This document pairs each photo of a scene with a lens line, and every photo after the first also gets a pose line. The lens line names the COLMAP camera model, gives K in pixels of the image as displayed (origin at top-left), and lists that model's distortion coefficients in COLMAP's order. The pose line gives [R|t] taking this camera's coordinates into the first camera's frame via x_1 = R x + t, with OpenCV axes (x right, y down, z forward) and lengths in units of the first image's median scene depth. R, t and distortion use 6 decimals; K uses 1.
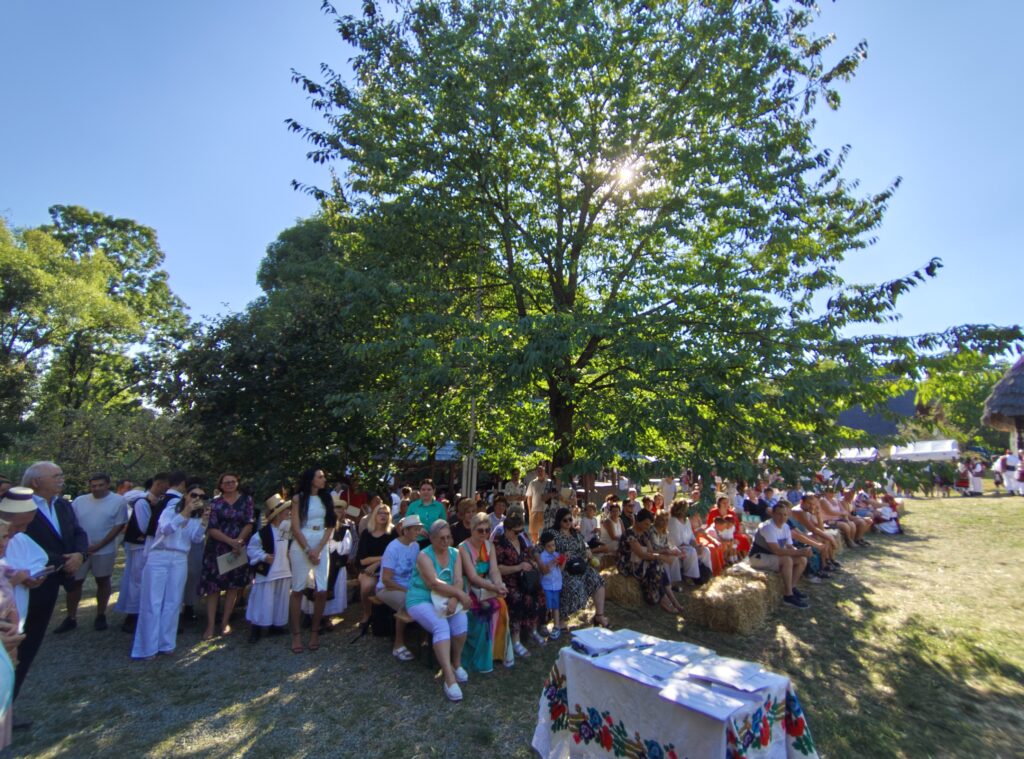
lens RADIAL K [[469.3, 0, 515.8], [0, 469.3, 379.3], [0, 0, 1]] dist [-0.004342, 0.005368]
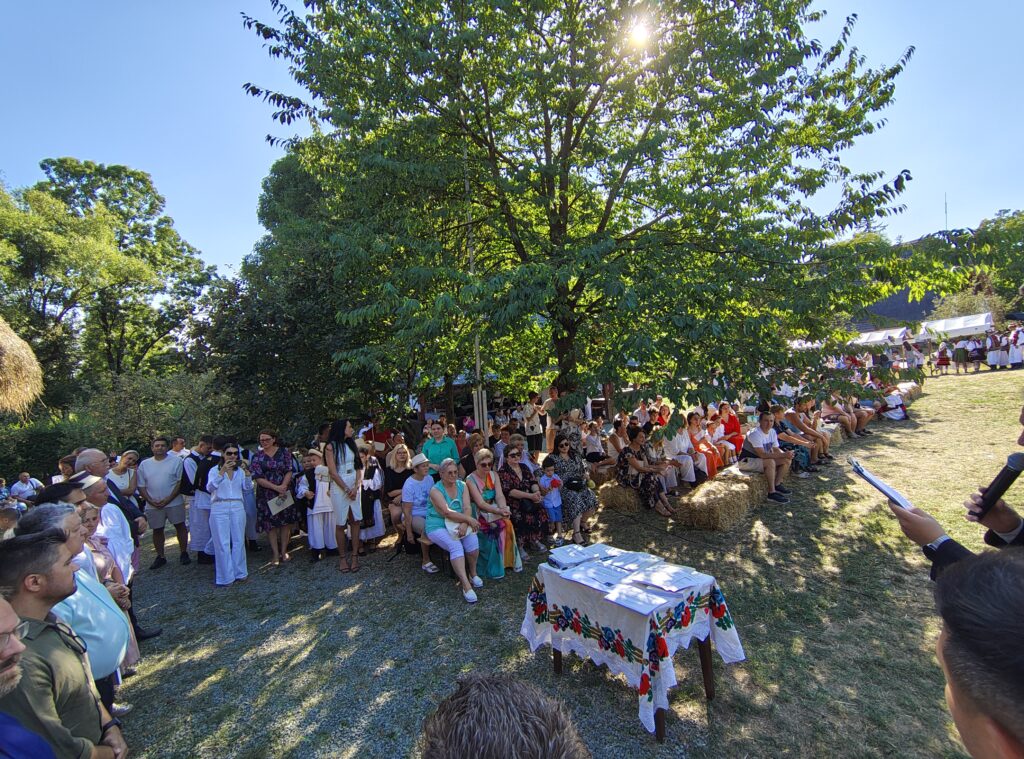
lens RADIAL K [[469.3, 0, 514.5], [0, 469.3, 380.5], [0, 0, 1]] dist [-0.004342, 0.005368]
pose [[0.993987, -0.092108, -0.059219, 0.063516], [0.101557, 0.977670, 0.183979, -0.057648], [0.040950, -0.188887, 0.981145, -0.054166]]
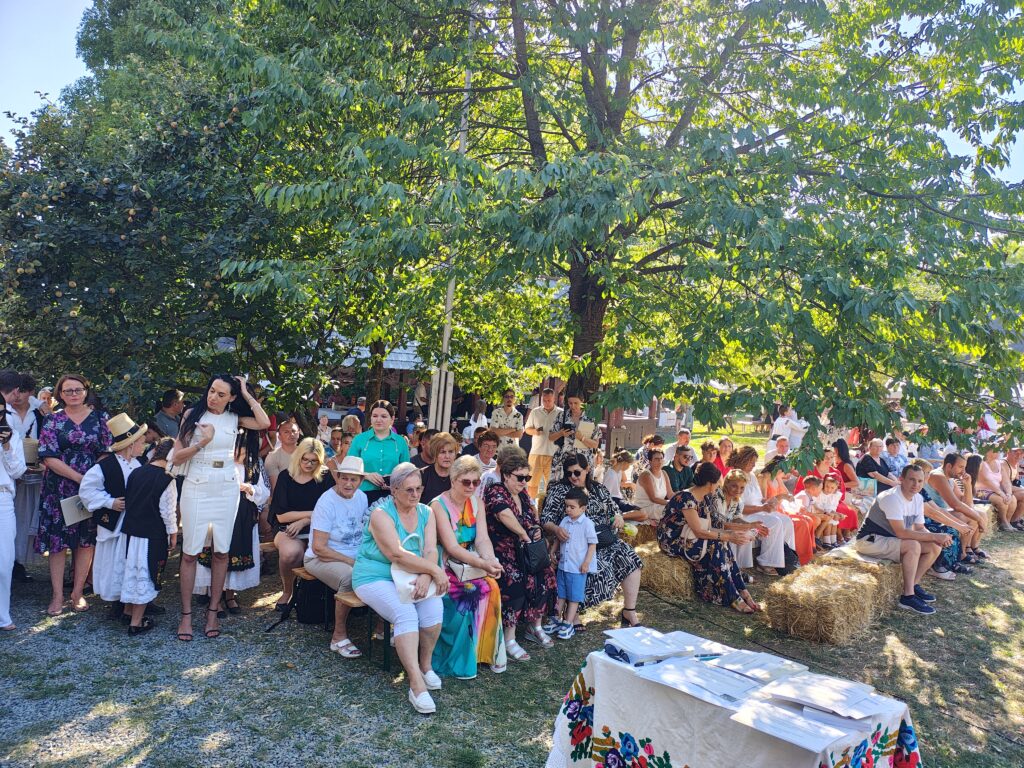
lens RADIAL K [[750.3, 0, 514.3], [0, 750.3, 377.5], [0, 0, 1]] dist [0.037591, -0.071391]
pose [[0.998432, 0.052336, 0.019847, -0.025914], [-0.055006, 0.983056, 0.174858, -0.009673], [-0.010359, -0.175676, 0.984394, -0.016156]]
